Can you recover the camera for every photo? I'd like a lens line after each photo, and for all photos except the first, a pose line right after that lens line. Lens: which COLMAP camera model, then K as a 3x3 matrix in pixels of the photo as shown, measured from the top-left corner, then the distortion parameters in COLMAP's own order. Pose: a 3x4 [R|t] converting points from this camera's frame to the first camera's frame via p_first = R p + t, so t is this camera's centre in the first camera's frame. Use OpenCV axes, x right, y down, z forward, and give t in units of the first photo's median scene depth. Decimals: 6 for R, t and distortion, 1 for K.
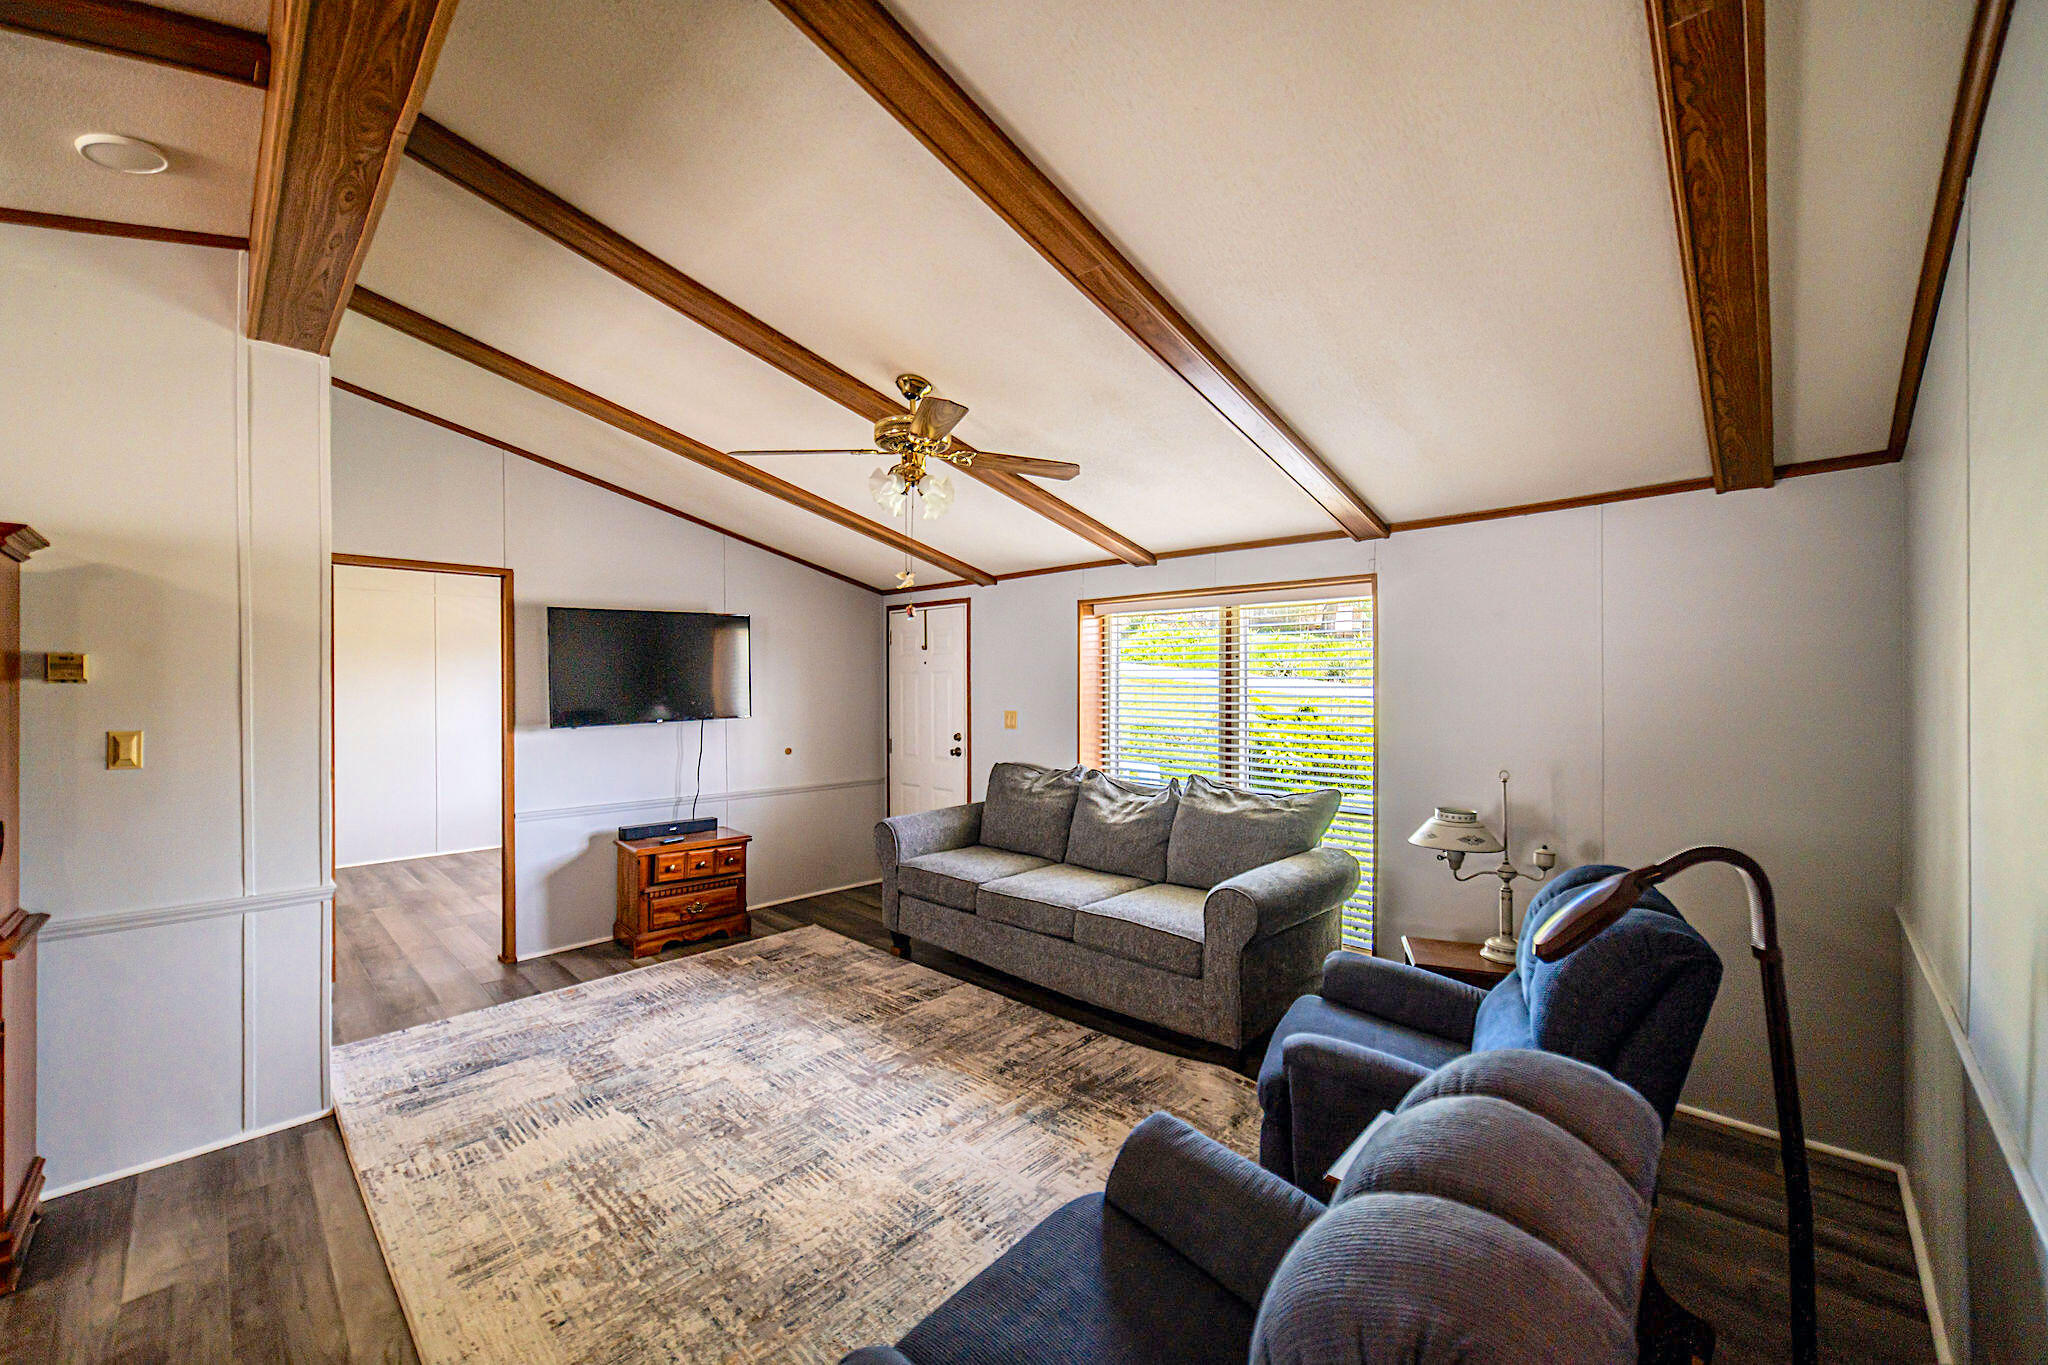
lens RADIAL K [[795.1, 0, 1024.0], [0, 795.1, 682.5], [0, 0, 1]] dist [0.000922, 0.000323]
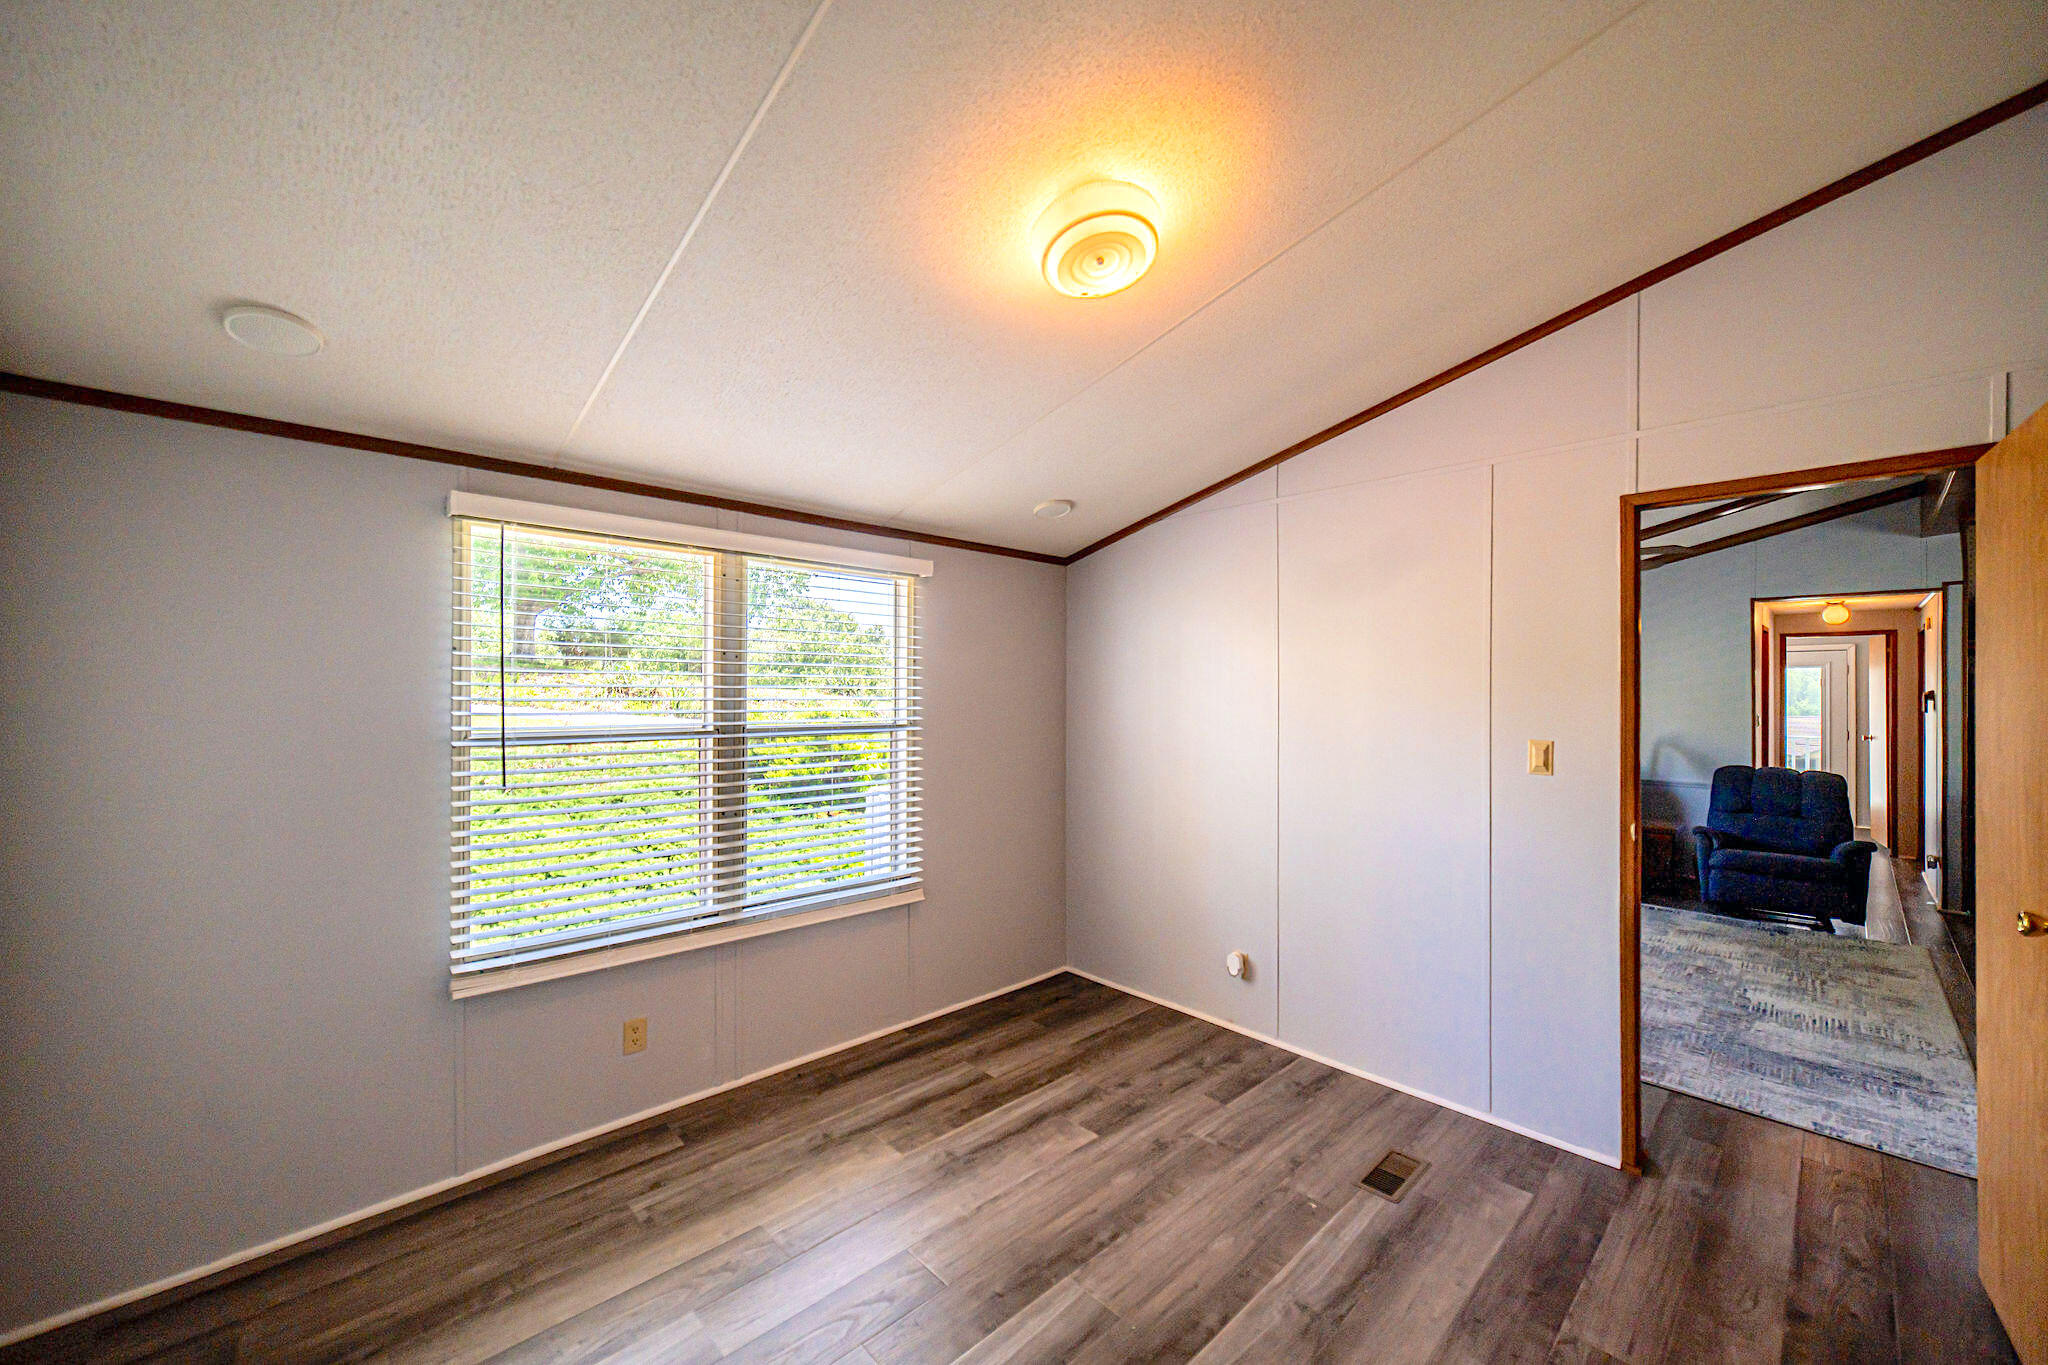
lens RADIAL K [[795.1, 0, 1024.0], [0, 795.1, 682.5], [0, 0, 1]] dist [0.000922, 0.000323]
pose [[0.031223, 0.009214, 0.999470, -1.852776], [-0.015234, 0.999846, -0.008742, 0.005540], [-0.999396, -0.014953, 0.031358, 2.121381]]
